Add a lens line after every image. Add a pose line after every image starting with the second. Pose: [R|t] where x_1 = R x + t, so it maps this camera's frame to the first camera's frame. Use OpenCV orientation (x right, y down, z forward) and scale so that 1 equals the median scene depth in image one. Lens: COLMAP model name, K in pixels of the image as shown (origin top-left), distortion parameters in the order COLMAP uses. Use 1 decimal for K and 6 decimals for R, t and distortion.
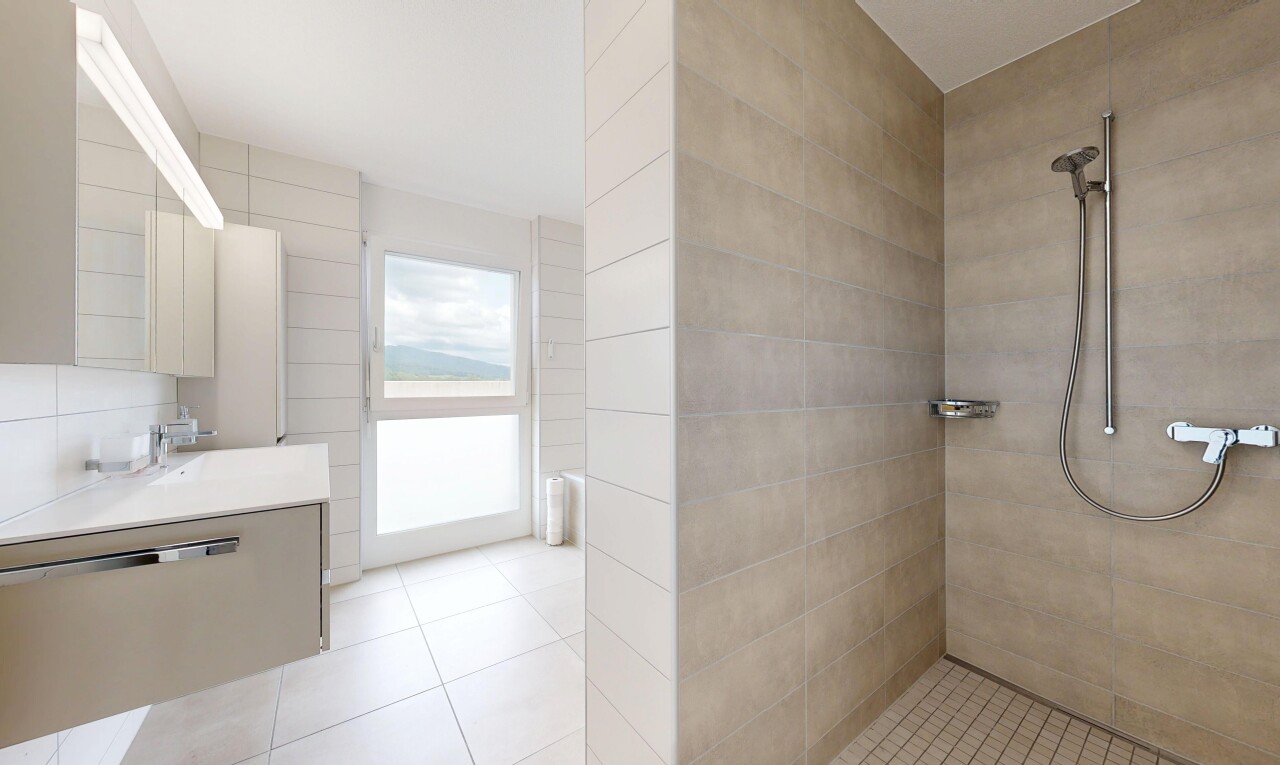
lens RADIAL K [[433.6, 0, 640.0], [0, 433.6, 382.5], [0, 0, 1]] dist [0.001238, -0.000007]
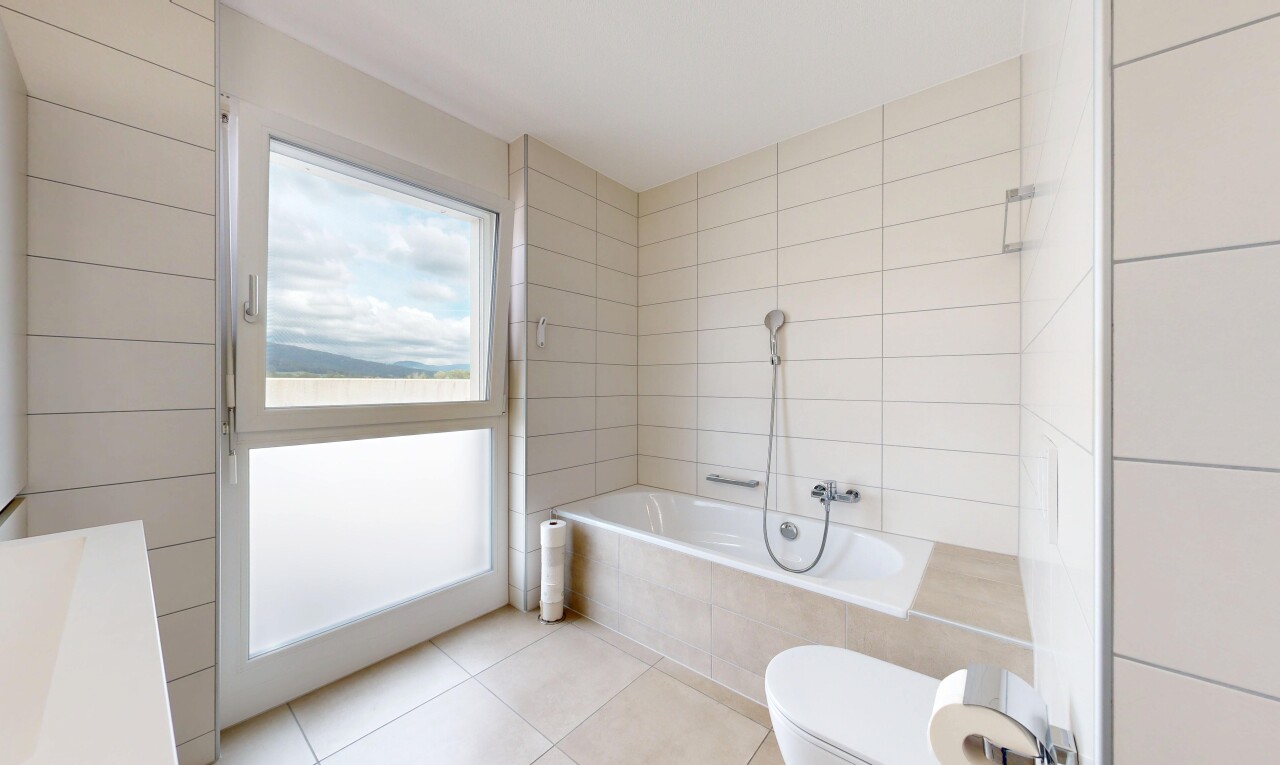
lens RADIAL K [[433.6, 0, 640.0], [0, 433.6, 382.5], [0, 0, 1]] dist [0.001238, -0.000007]
pose [[0.972013, 0.003564, 0.234900, -0.225495], [-0.003867, 0.999992, 0.000829, 0.001266], [-0.234895, -0.001714, 0.972019, 0.309147]]
